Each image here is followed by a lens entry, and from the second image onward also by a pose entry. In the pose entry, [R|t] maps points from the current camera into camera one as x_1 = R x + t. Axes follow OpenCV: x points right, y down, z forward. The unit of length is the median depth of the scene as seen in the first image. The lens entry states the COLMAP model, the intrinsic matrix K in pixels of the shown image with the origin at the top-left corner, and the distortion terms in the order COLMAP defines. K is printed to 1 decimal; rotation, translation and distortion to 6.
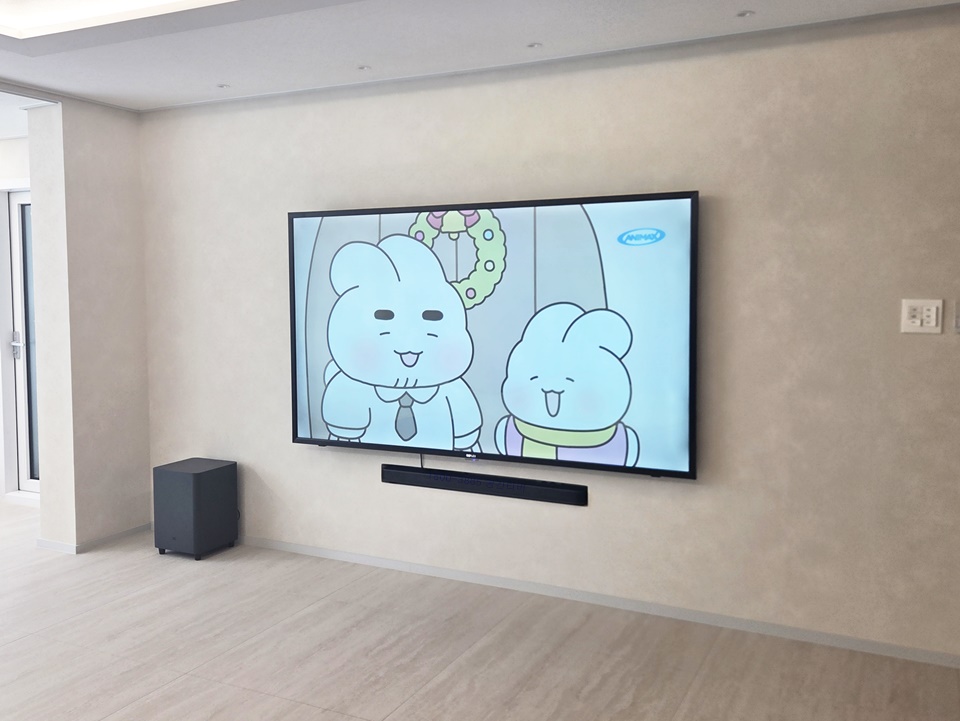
lens RADIAL K [[828.1, 0, 480.4], [0, 828.1, 353.9], [0, 0, 1]] dist [0.055136, -0.037759]
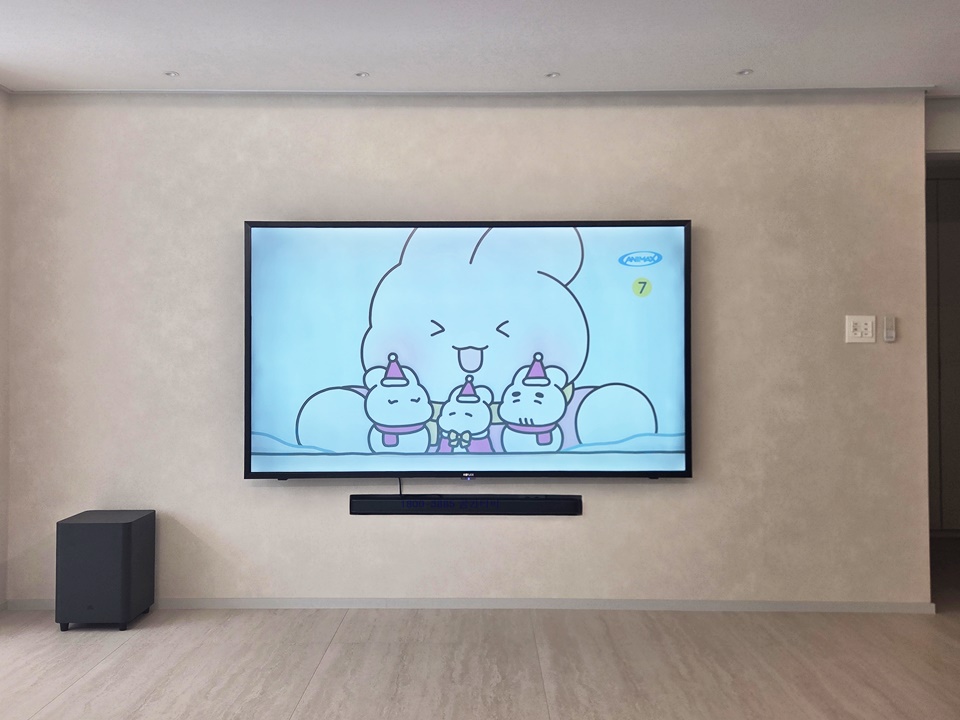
lens RADIAL K [[828.1, 0, 474.5], [0, 828.1, 359.2], [0, 0, 1]] dist [0.055136, -0.037759]
pose [[0.905042, 0.001417, 0.425320, -0.469104], [0.031183, 0.997082, -0.069677, 0.060925], [-0.424178, 0.076324, 0.902357, 0.109288]]
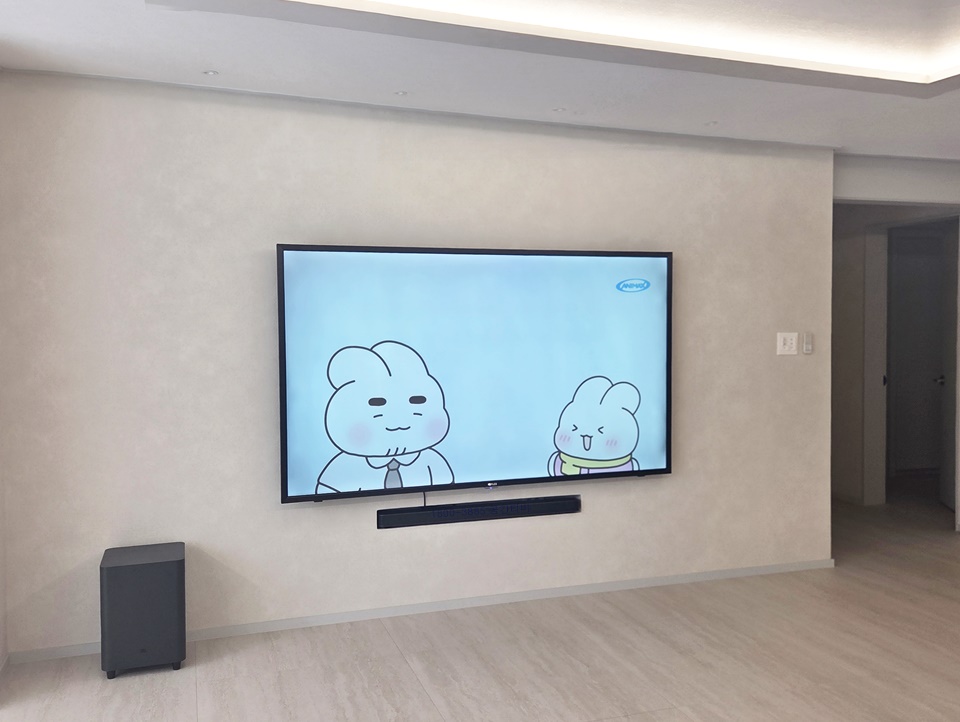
lens RADIAL K [[828.1, 0, 474.9], [0, 828.1, 370.6], [0, 0, 1]] dist [0.055136, -0.037759]
pose [[0.720858, -0.042307, 0.691791, -0.840648], [0.059209, 0.998245, -0.000647, -0.026033], [-0.690549, 0.041427, 0.722098, 0.265111]]
